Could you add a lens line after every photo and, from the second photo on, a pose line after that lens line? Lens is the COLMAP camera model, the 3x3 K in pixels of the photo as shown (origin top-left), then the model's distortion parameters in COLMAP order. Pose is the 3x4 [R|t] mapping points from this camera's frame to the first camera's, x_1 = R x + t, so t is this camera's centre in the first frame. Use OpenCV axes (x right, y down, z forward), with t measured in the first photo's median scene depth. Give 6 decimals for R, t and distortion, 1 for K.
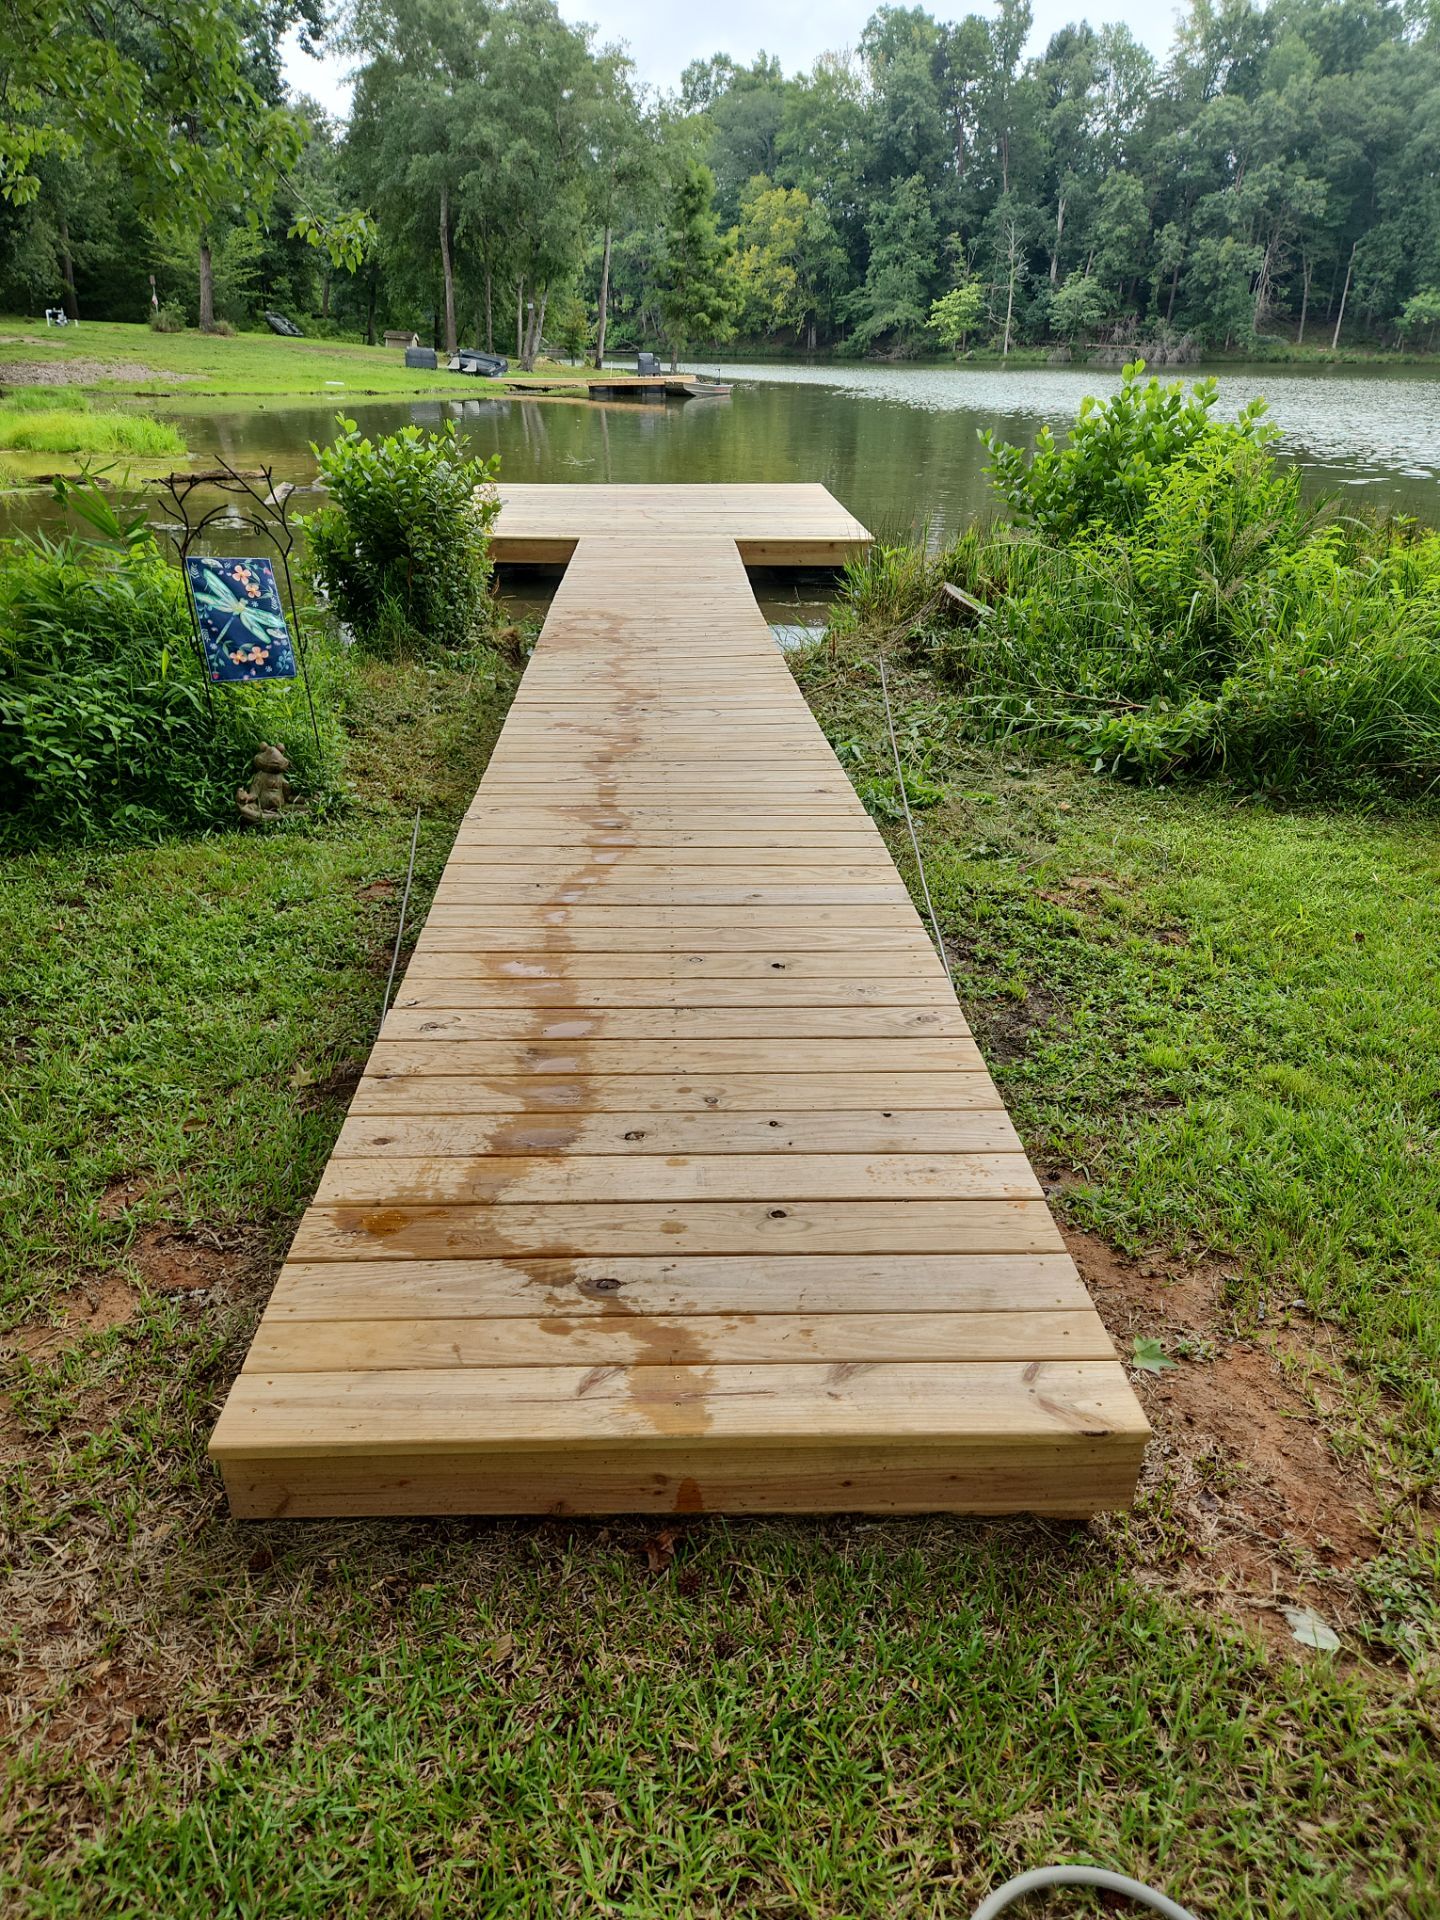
lens RADIAL K [[1282.4, 0, 717.8], [0, 1282.4, 965.7], [0, 0, 1]] dist [0.012397, -0.007835]
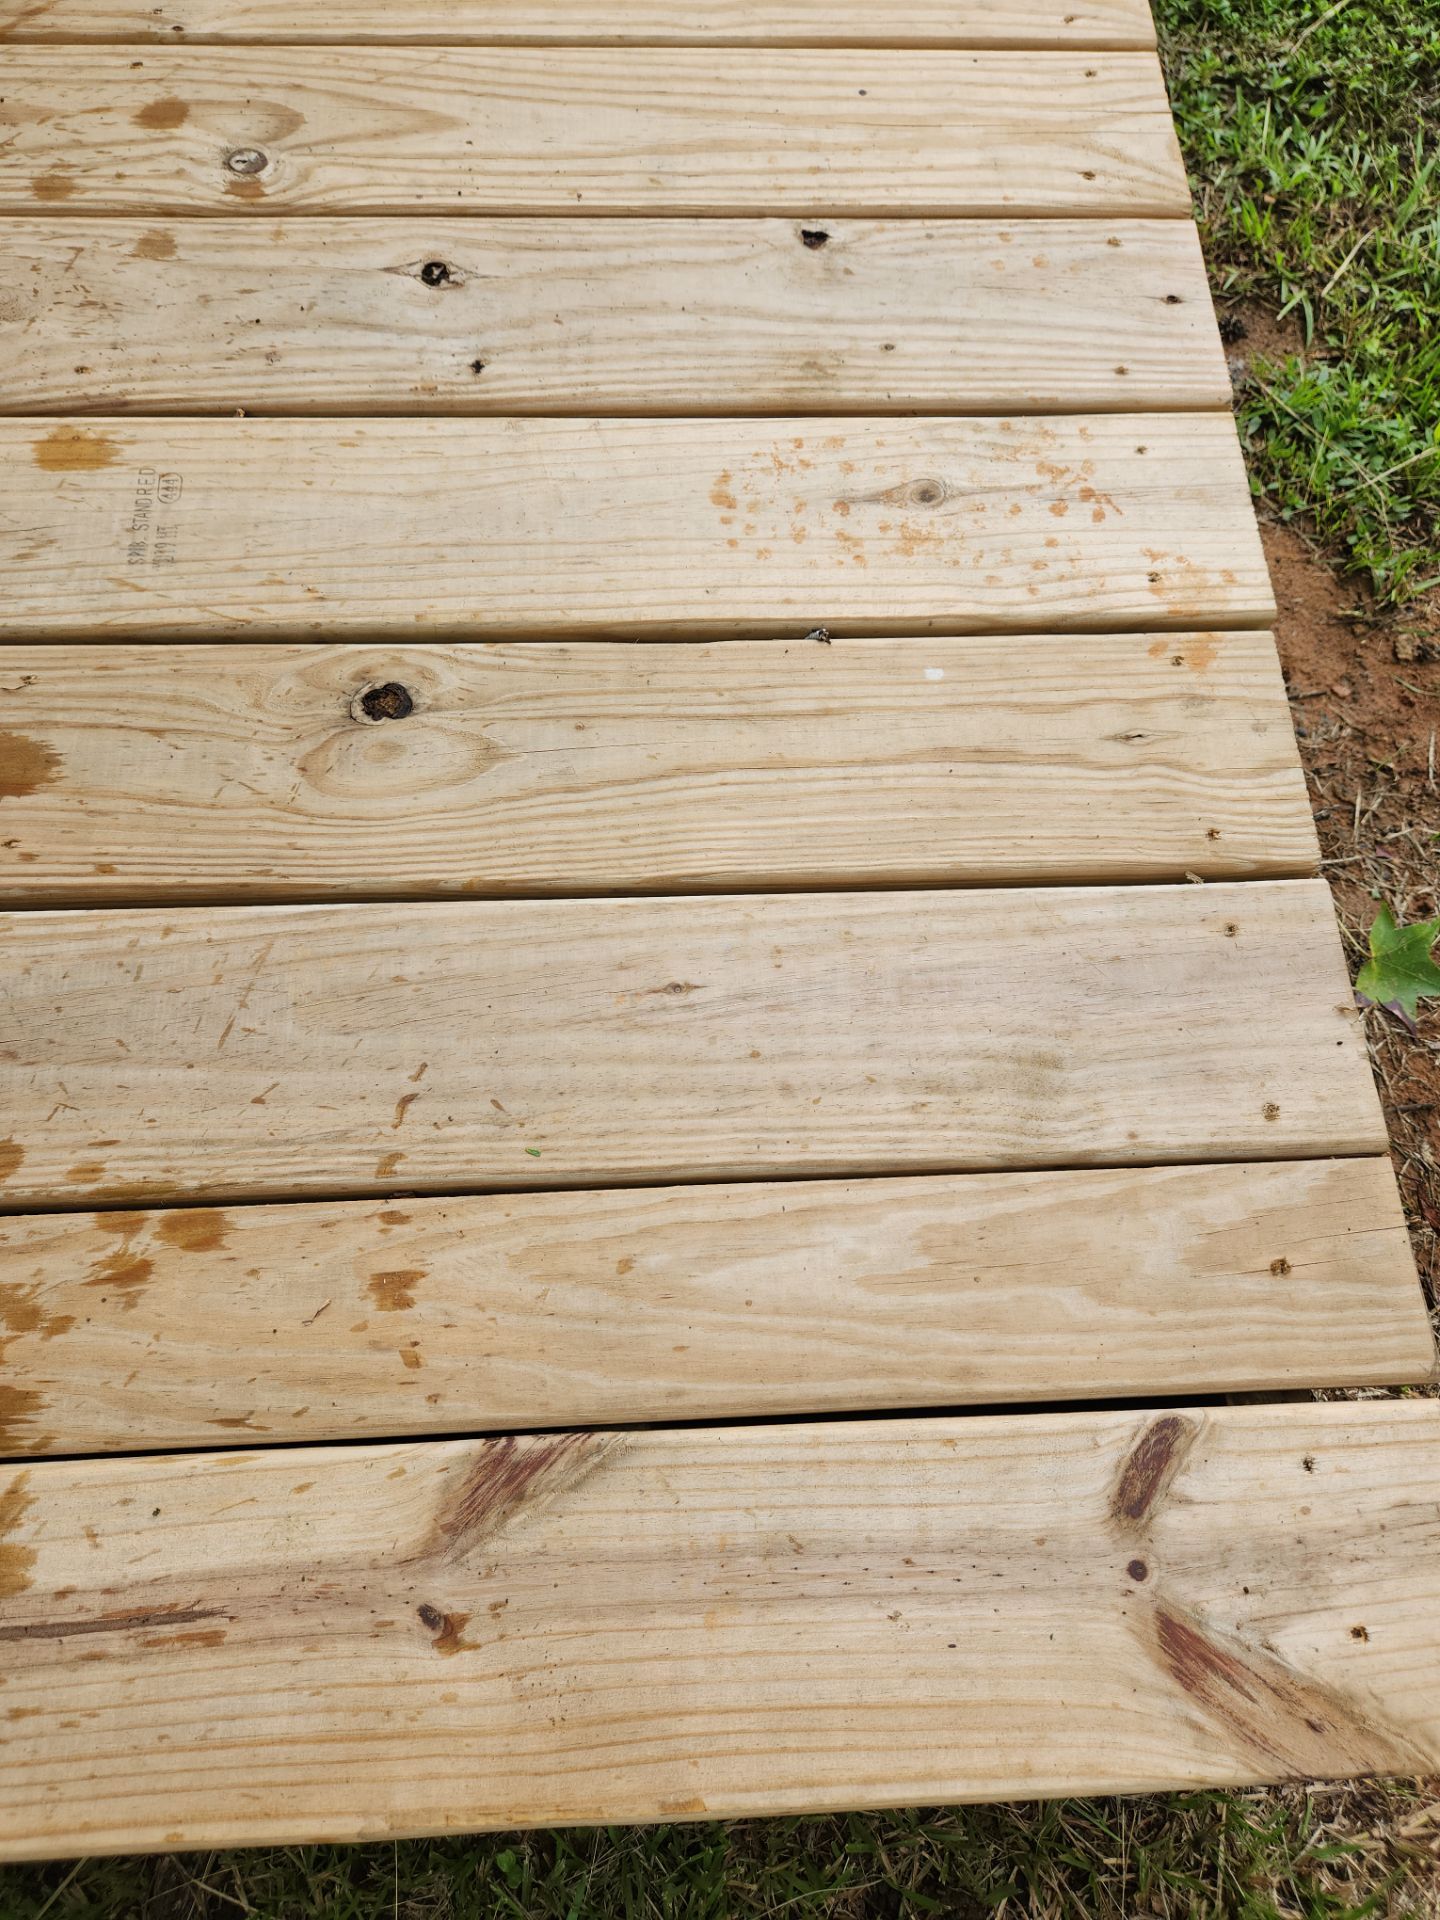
lens RADIAL K [[1282.4, 0, 733.4], [0, 1282.4, 964.4], [0, 0, 1]] dist [0.012397, -0.007835]
pose [[0.999603, 0.009299, 0.026586, 0.115392], [-0.025315, 0.710435, 0.703307, 0.024494], [-0.012348, -0.703701, 0.710389, 0.713885]]
